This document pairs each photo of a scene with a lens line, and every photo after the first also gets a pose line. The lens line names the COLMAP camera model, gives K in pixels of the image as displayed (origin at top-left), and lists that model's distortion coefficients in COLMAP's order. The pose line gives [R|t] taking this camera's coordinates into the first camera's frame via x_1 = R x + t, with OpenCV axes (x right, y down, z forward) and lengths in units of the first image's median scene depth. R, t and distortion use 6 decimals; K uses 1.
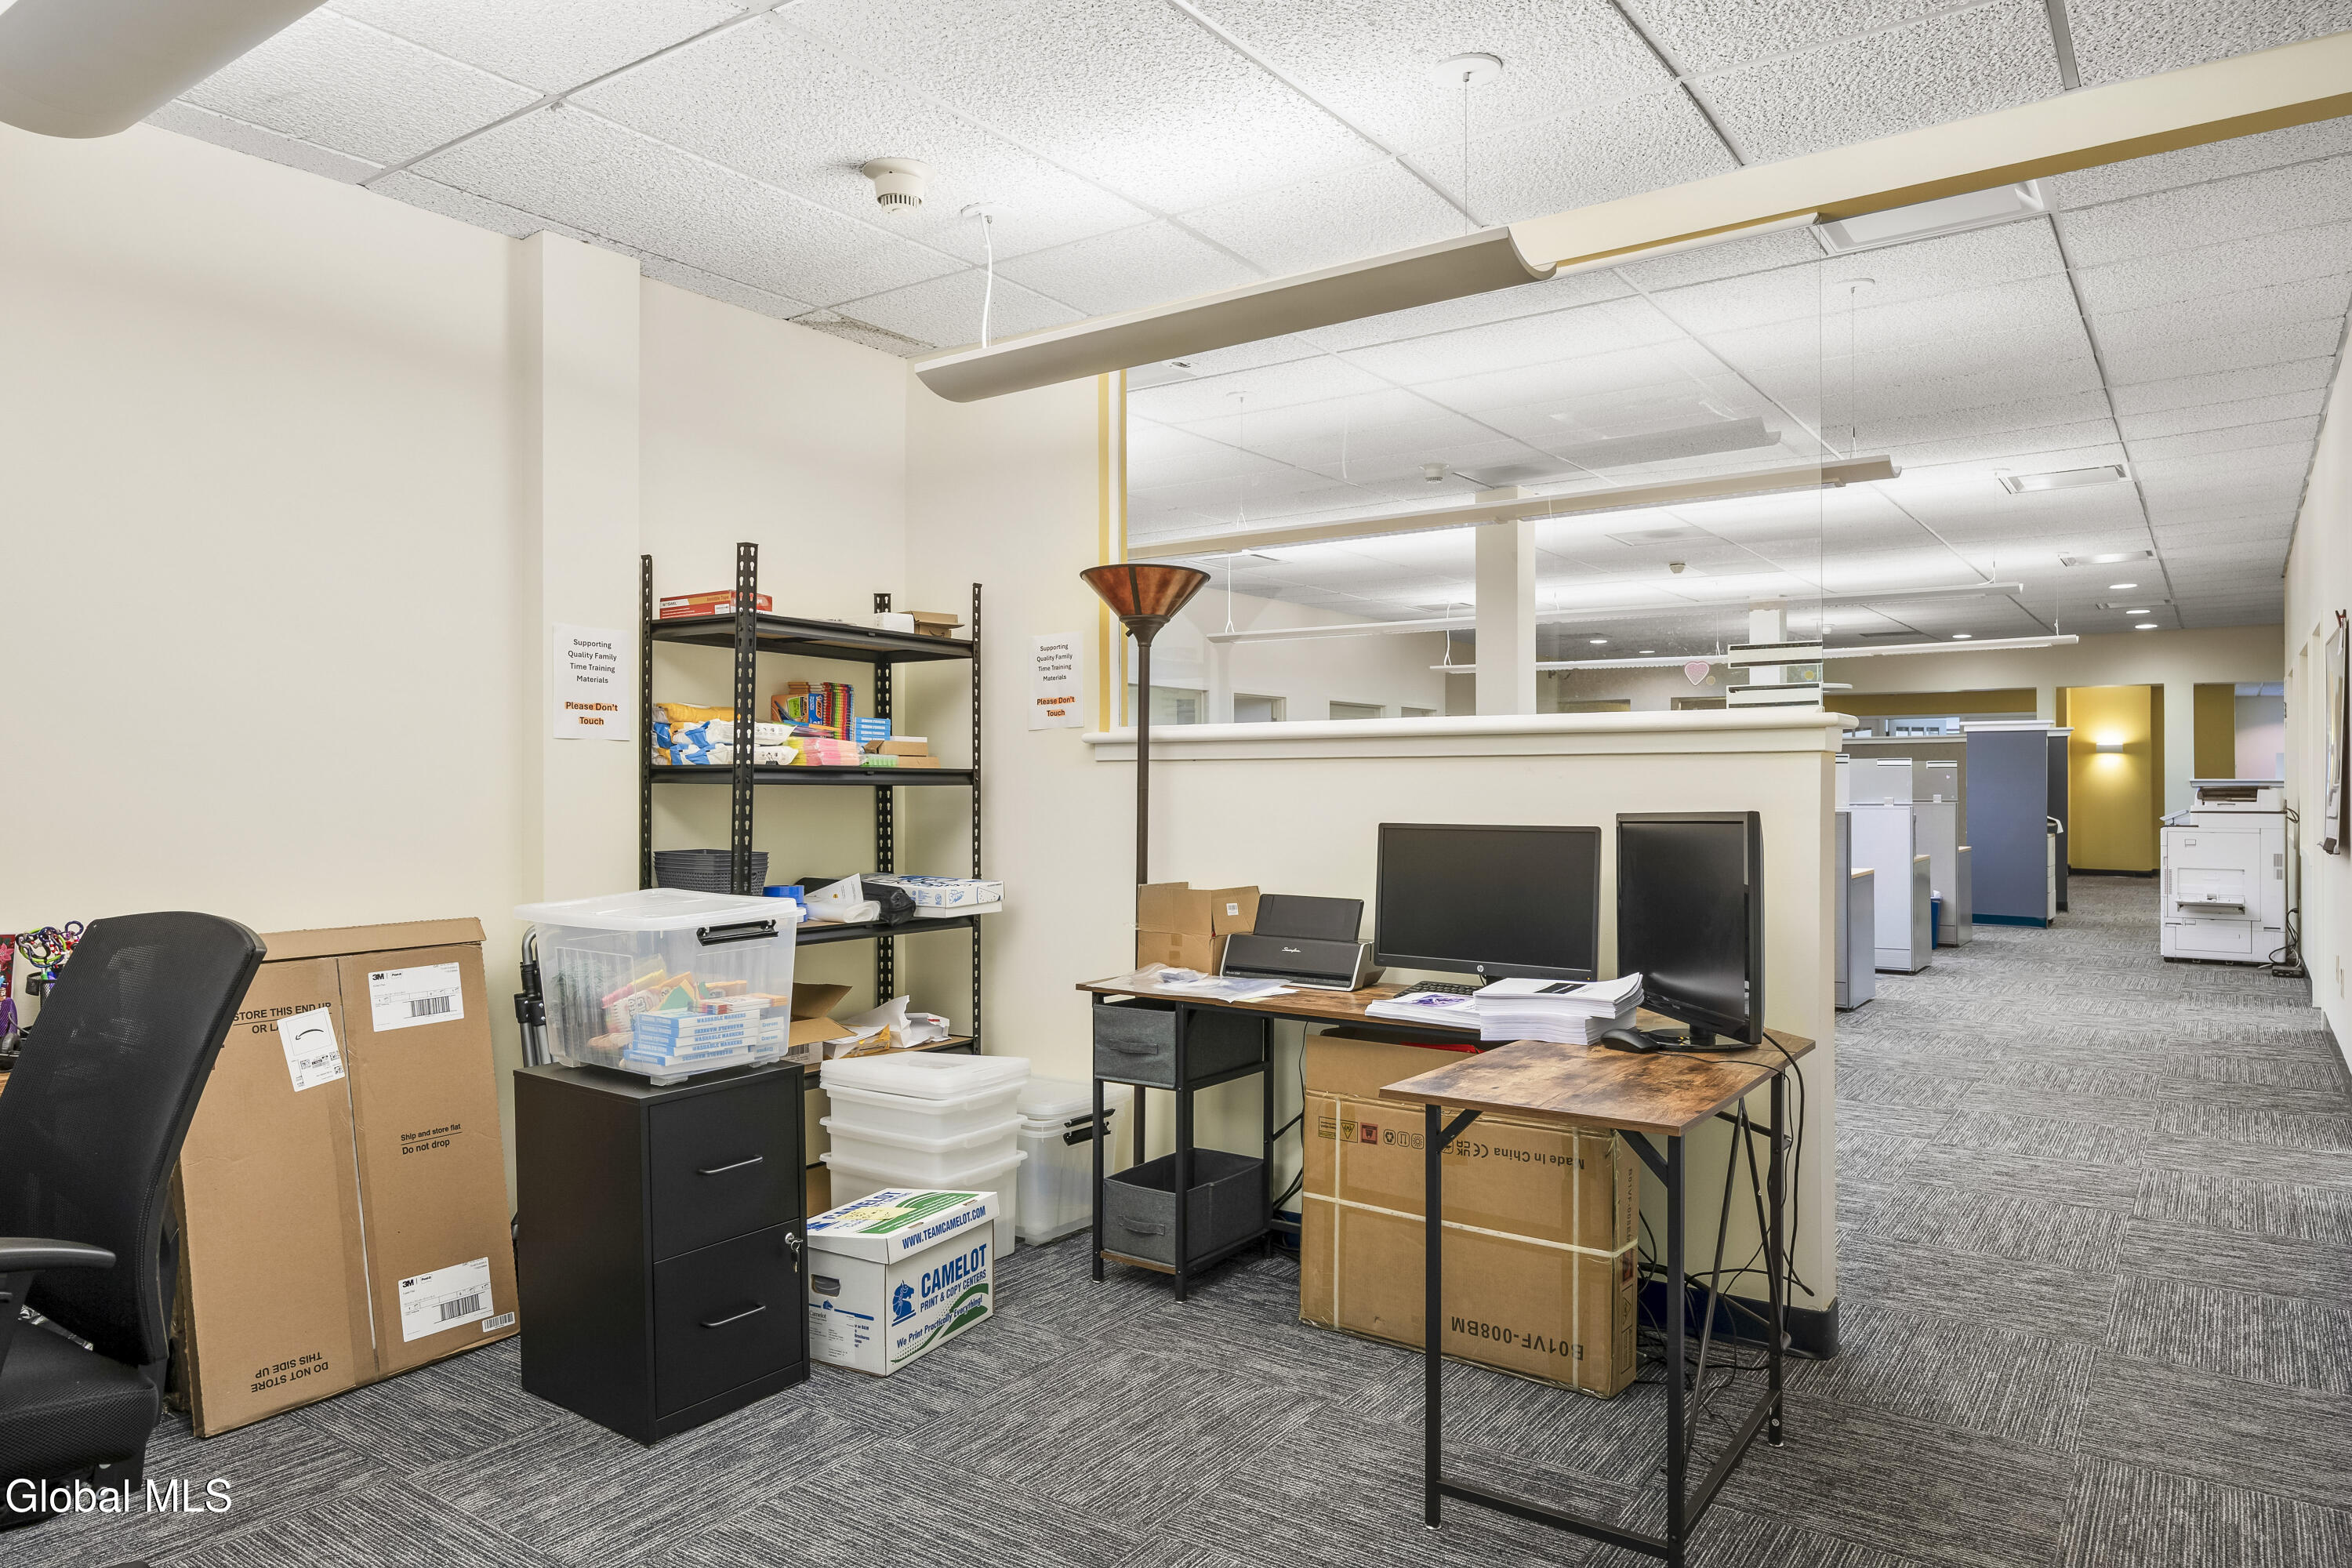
lens RADIAL K [[1480.0, 0, 1185.2], [0, 1480.0, 790.6], [0, 0, 1]] dist [-0.002570, -0.002171]
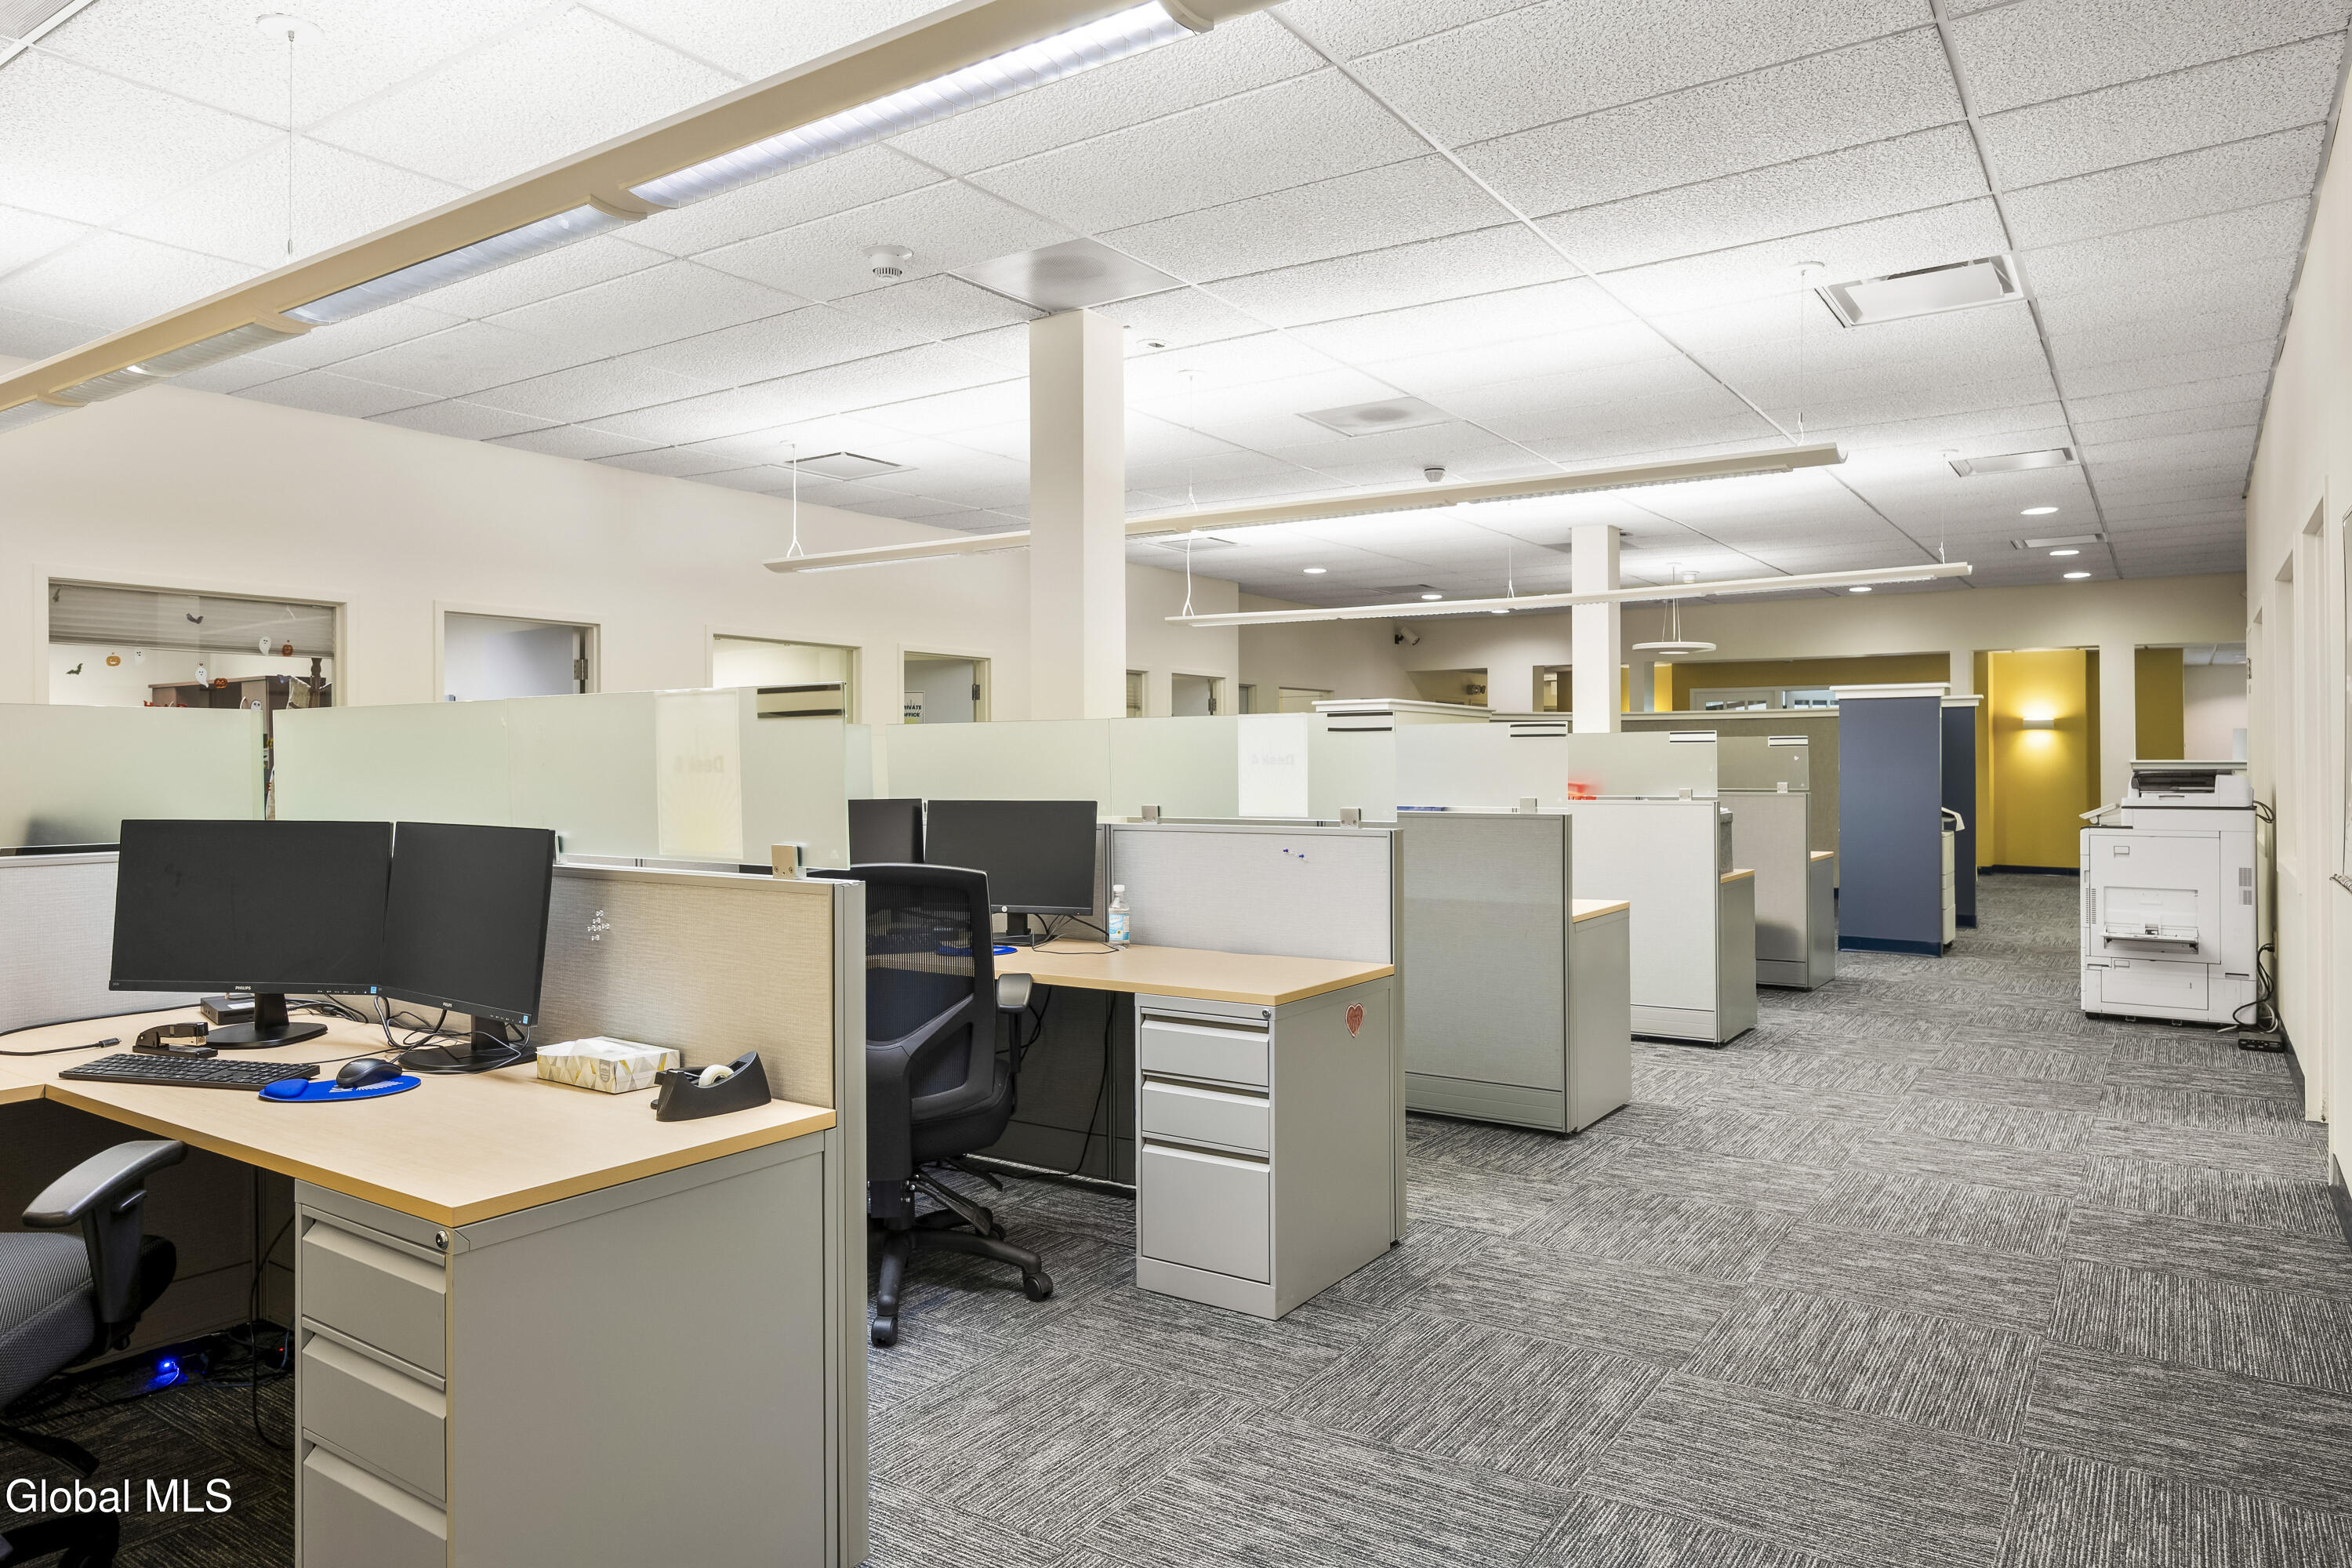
lens RADIAL K [[1480.0, 0, 1174.1], [0, 1480.0, 765.8], [0, 0, 1]] dist [-0.002570, -0.002171]
pose [[0.999832, -0.001178, 0.018291, 0.206727], [0.001266, 0.999988, -0.004823, -0.002123], [-0.018285, 0.004845, 0.999821, 0.290723]]
